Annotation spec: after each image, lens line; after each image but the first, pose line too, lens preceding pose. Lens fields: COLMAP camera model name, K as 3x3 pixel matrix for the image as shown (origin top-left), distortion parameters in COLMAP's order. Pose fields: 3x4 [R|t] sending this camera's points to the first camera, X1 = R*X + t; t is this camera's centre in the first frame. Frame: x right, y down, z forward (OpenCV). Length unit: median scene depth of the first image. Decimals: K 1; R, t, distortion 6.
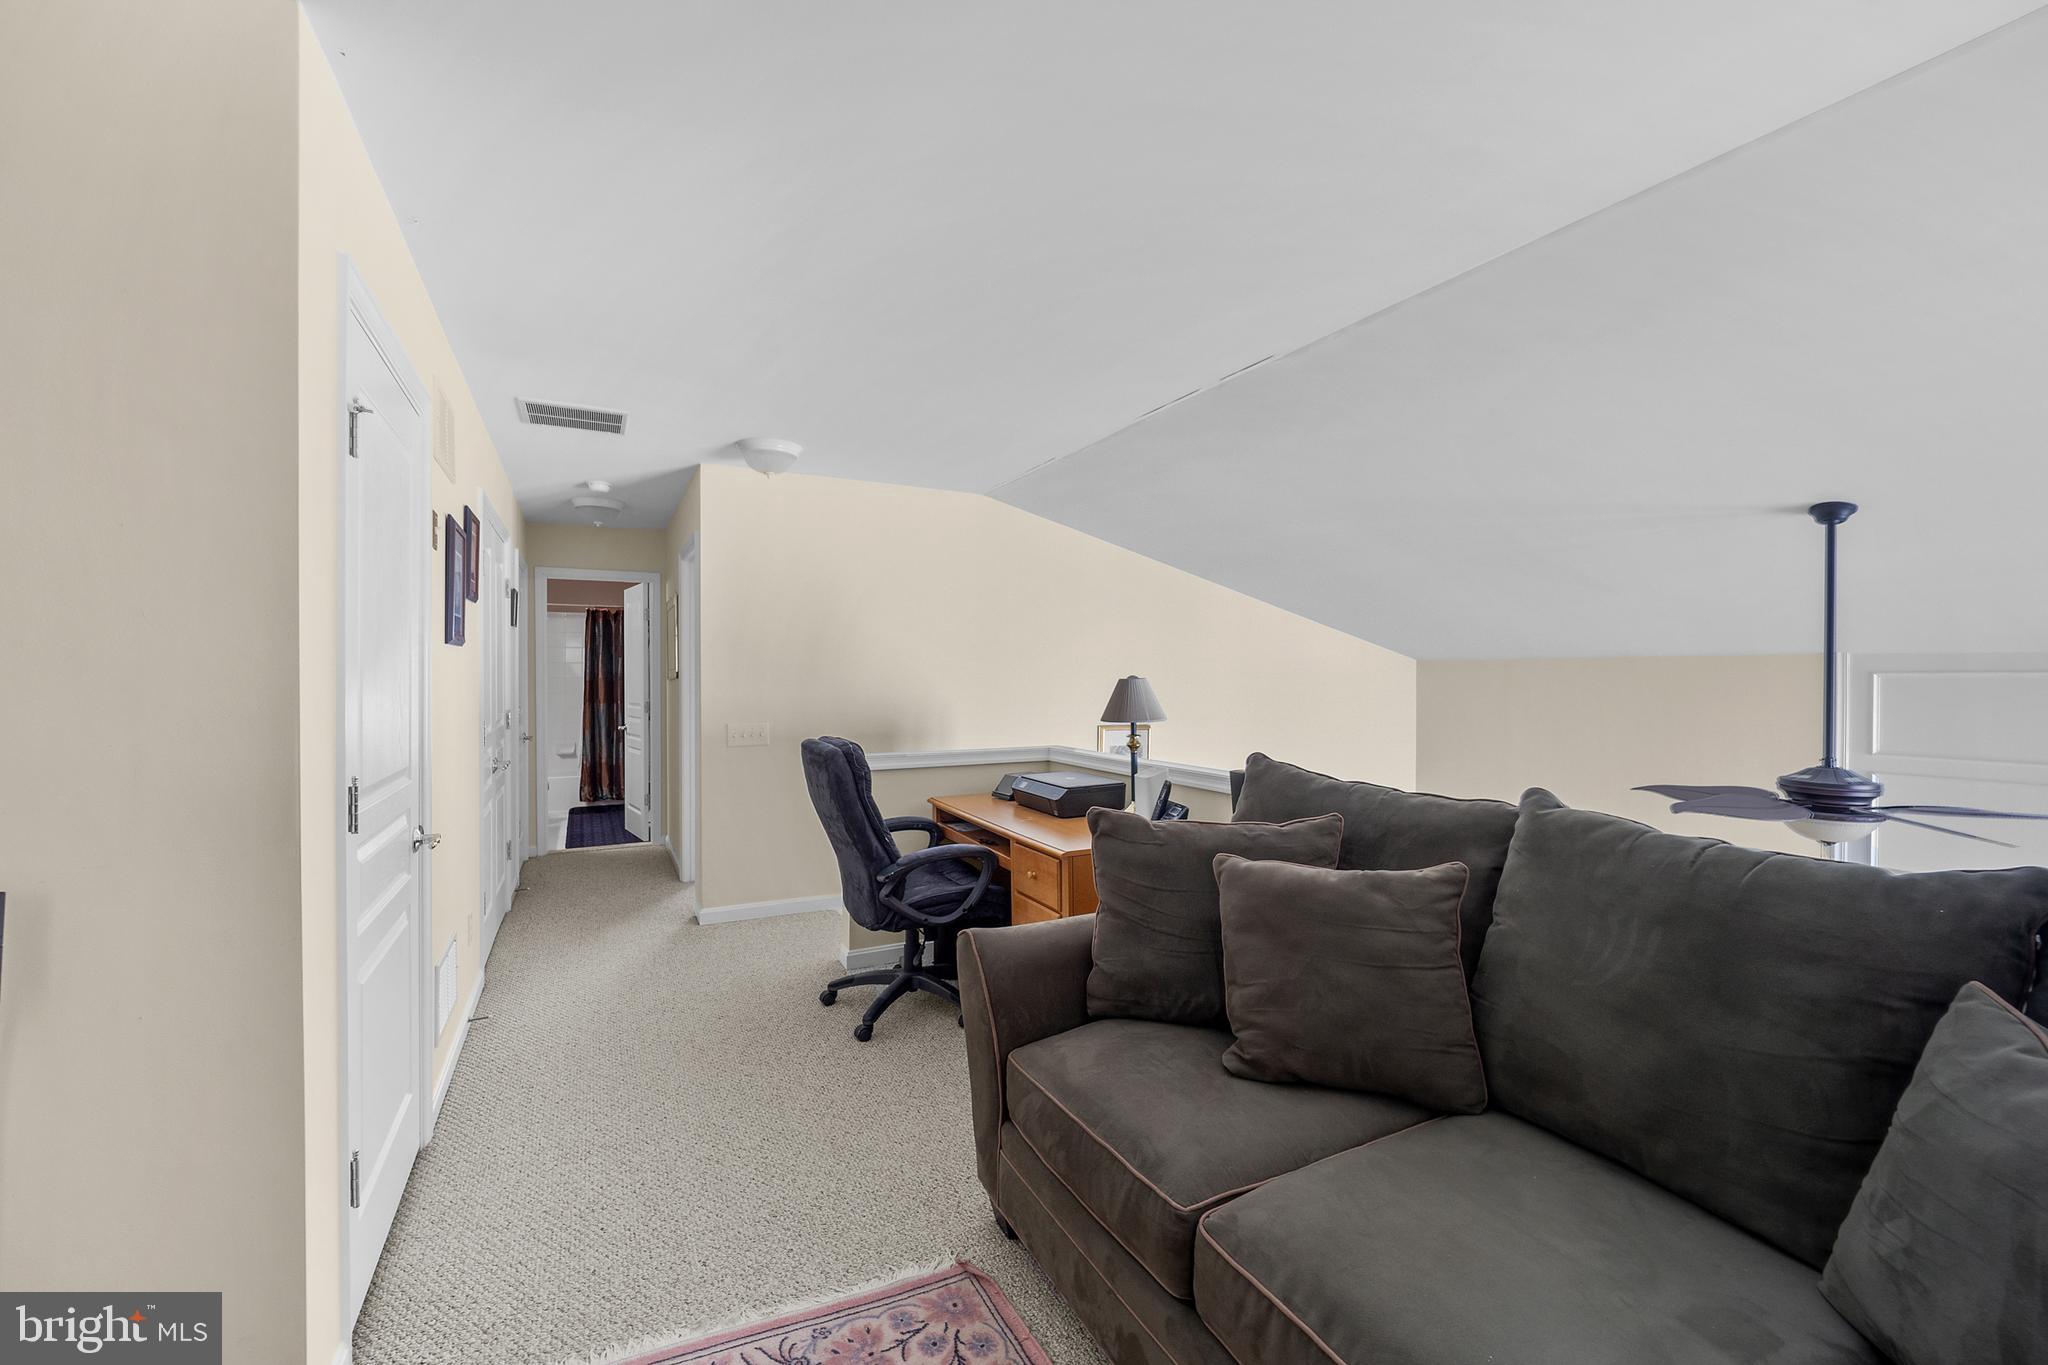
lens RADIAL K [[847.0, 0, 1028.1], [0, 847.0, 682.2], [0, 0, 1]] dist [-0.001968, -0.002016]
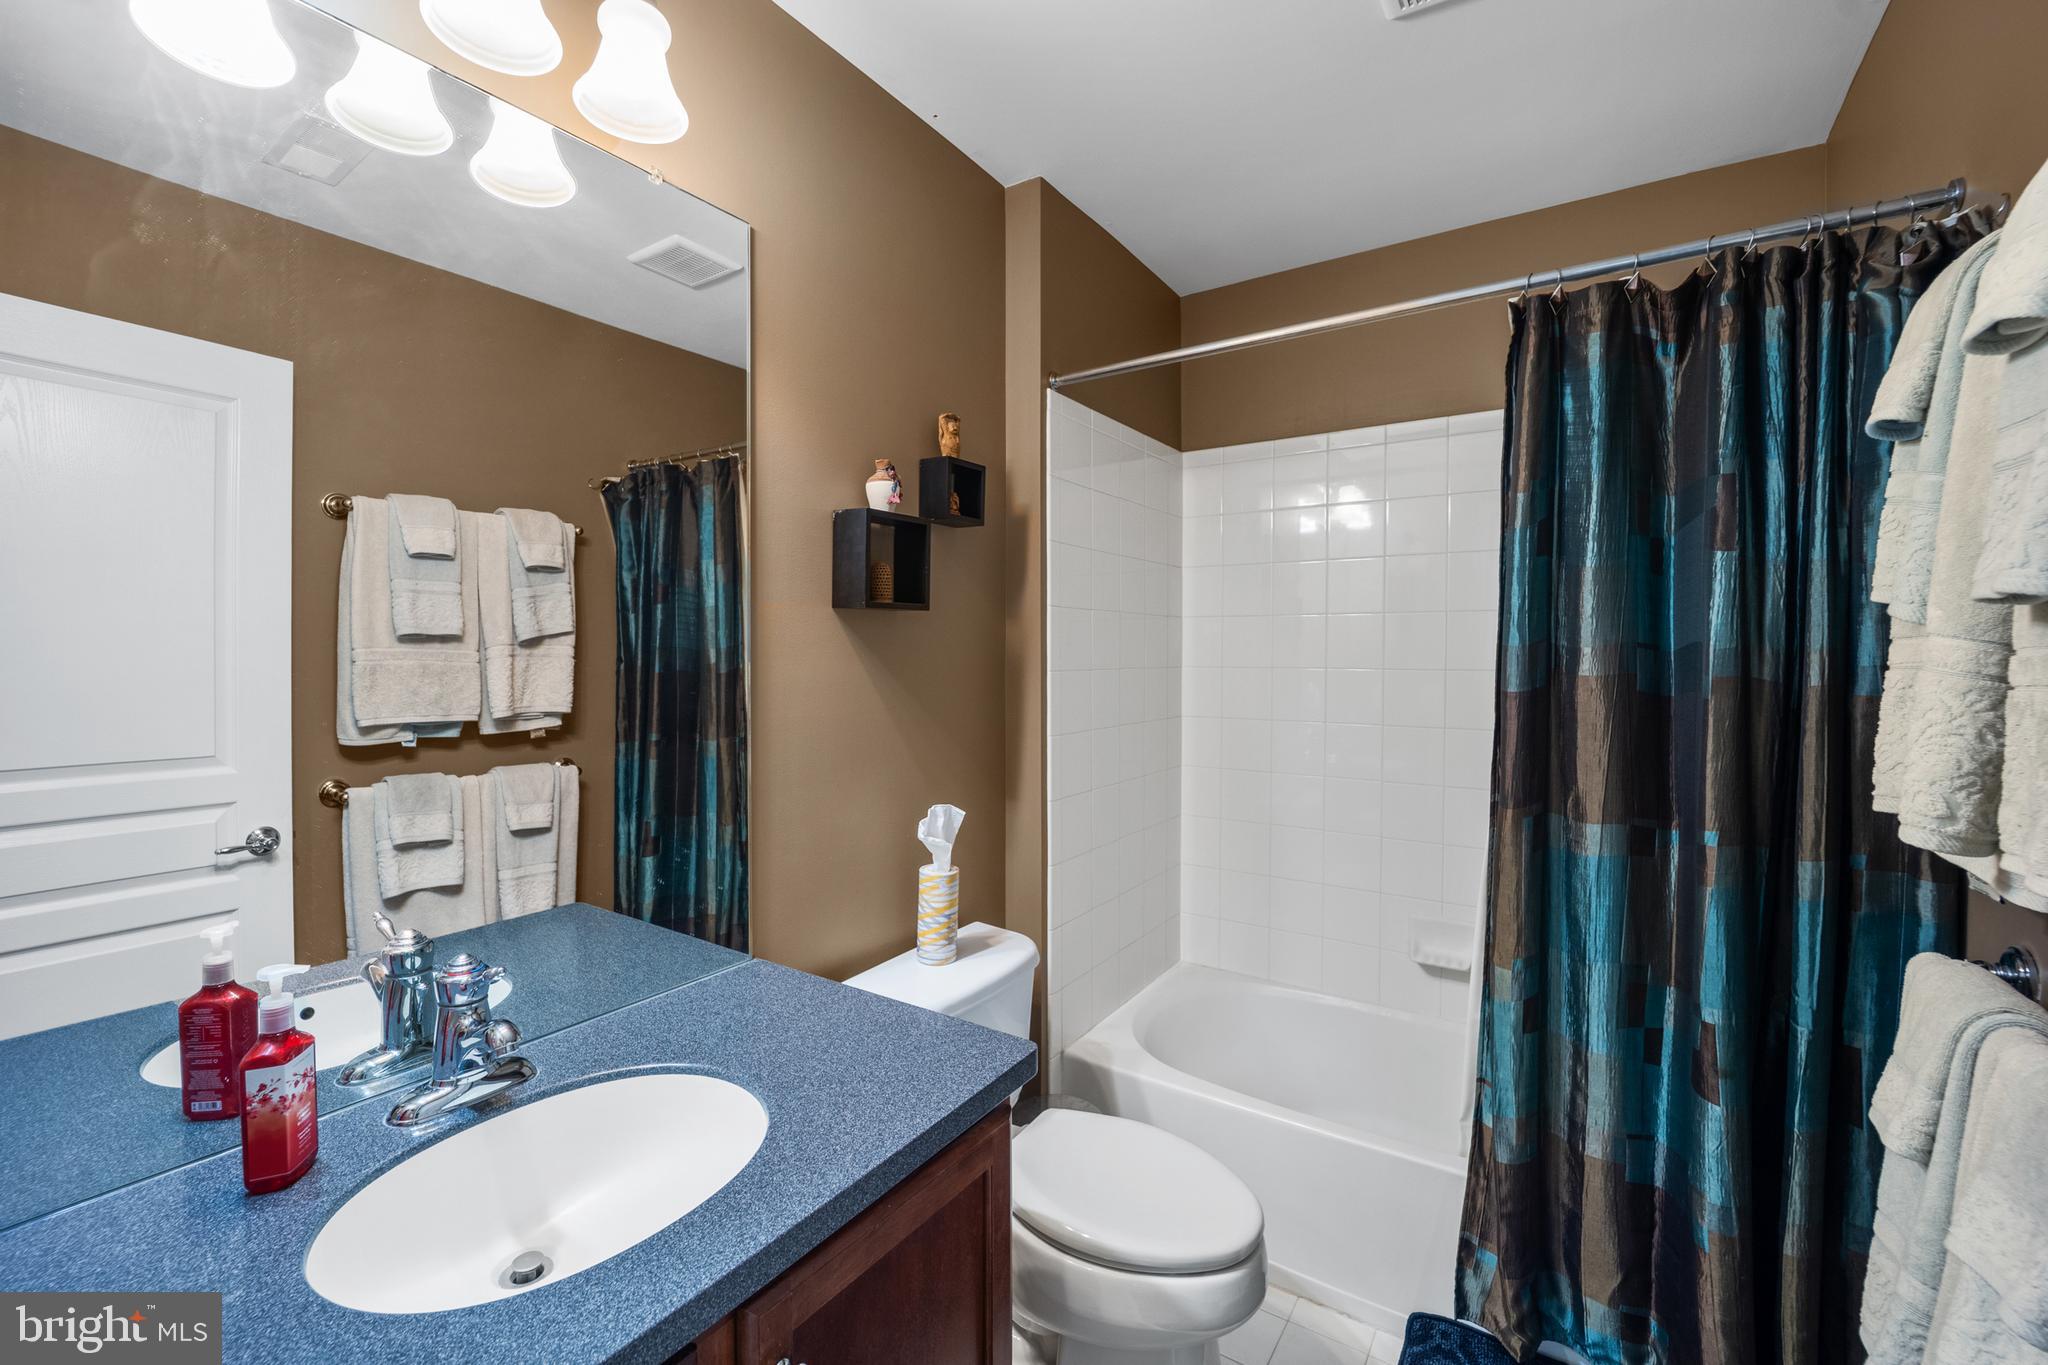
lens RADIAL K [[847.0, 0, 1028.9], [0, 847.0, 677.7], [0, 0, 1]] dist [-0.001968, -0.002016]
pose [[0.481513, 0.023745, -0.876117, -0.407187], [-0.005754, 0.999697, 0.023932, -0.008983], [0.876420, -0.006483, 0.481504, 0.813805]]
